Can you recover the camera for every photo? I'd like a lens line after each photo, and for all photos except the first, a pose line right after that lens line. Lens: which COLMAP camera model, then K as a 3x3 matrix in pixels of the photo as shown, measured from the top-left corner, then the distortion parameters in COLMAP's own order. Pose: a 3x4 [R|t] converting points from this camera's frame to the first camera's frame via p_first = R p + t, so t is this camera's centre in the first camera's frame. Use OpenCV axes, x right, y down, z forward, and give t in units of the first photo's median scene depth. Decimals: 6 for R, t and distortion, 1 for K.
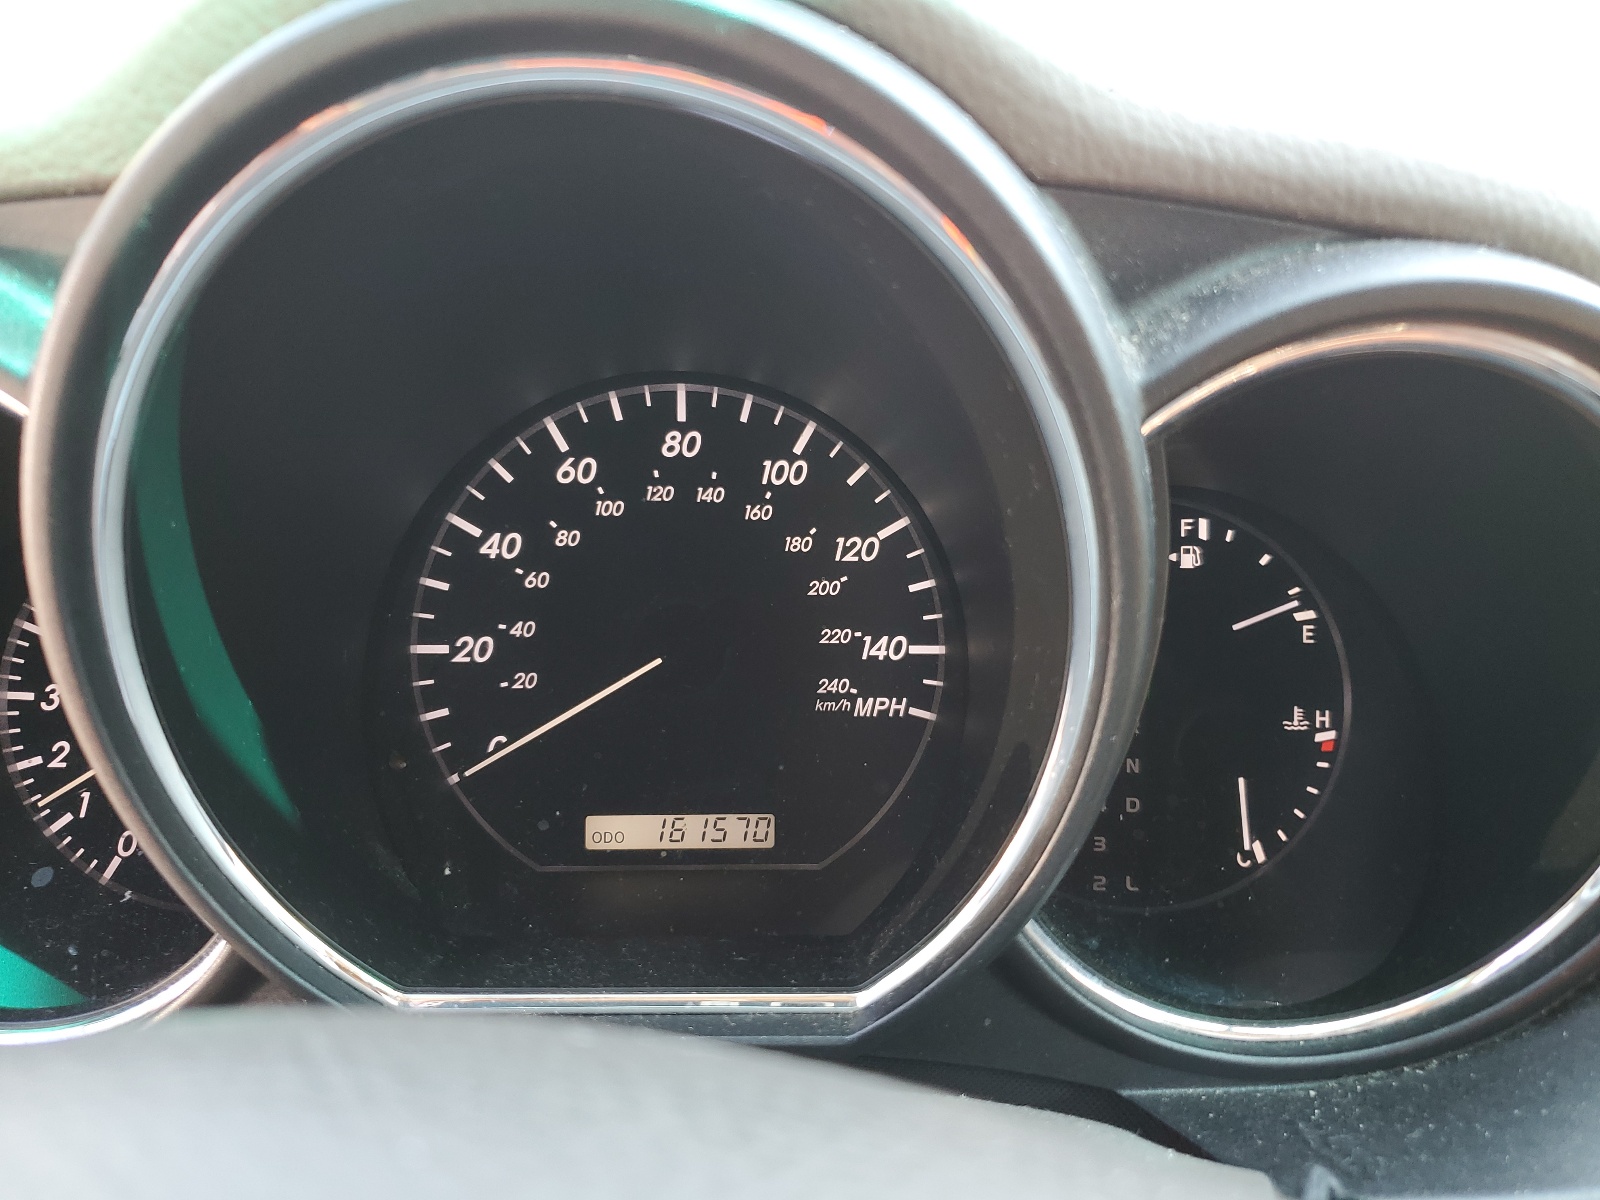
lens RADIAL K [[1227.7, 0, 800.8], [0, 1227.7, 599.1], [0, 0, 1]] dist [0.002746, -0.000478]
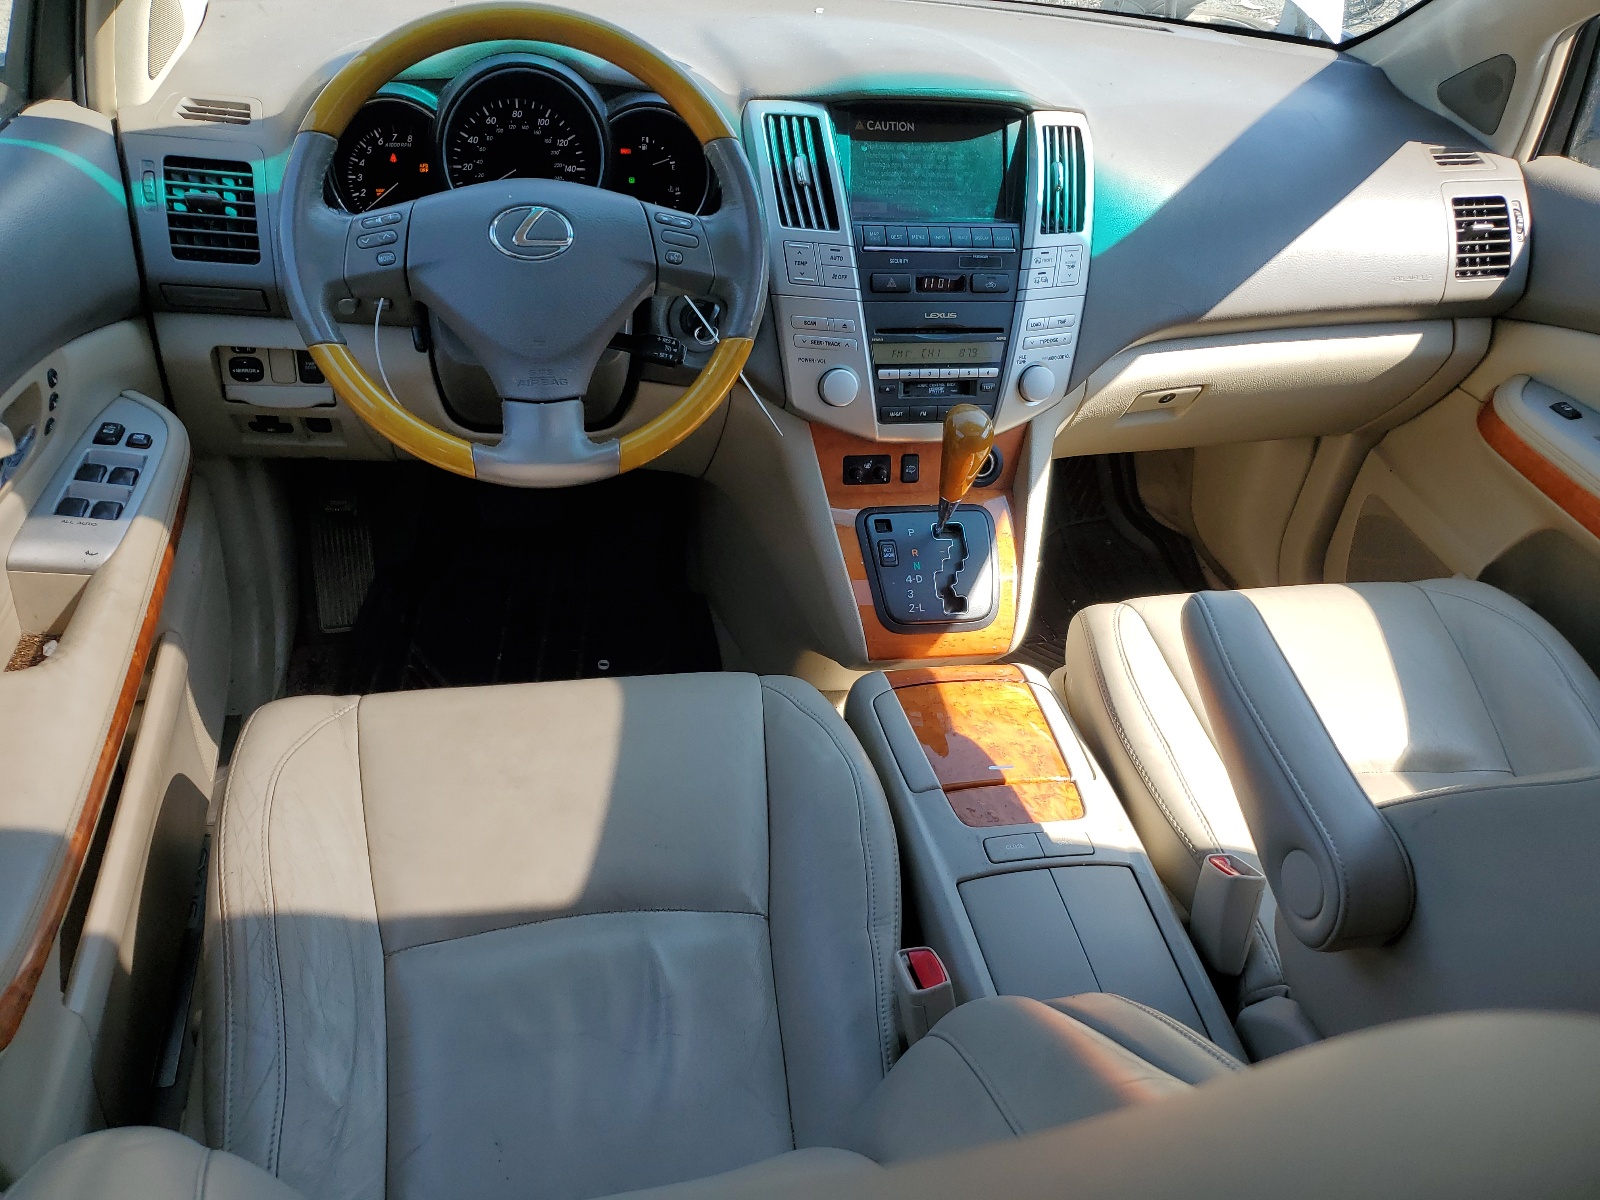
lens RADIAL K [[1227.7, 0, 796.4], [0, 1227.7, 600.0], [0, 0, 1]] dist [0.002746, -0.000478]
pose [[0.972283, -0.059507, 0.226107, -0.213253], [-0.011492, 0.953738, 0.300419, 0.173915], [-0.233524, -0.294690, 0.926620, -3.433921]]
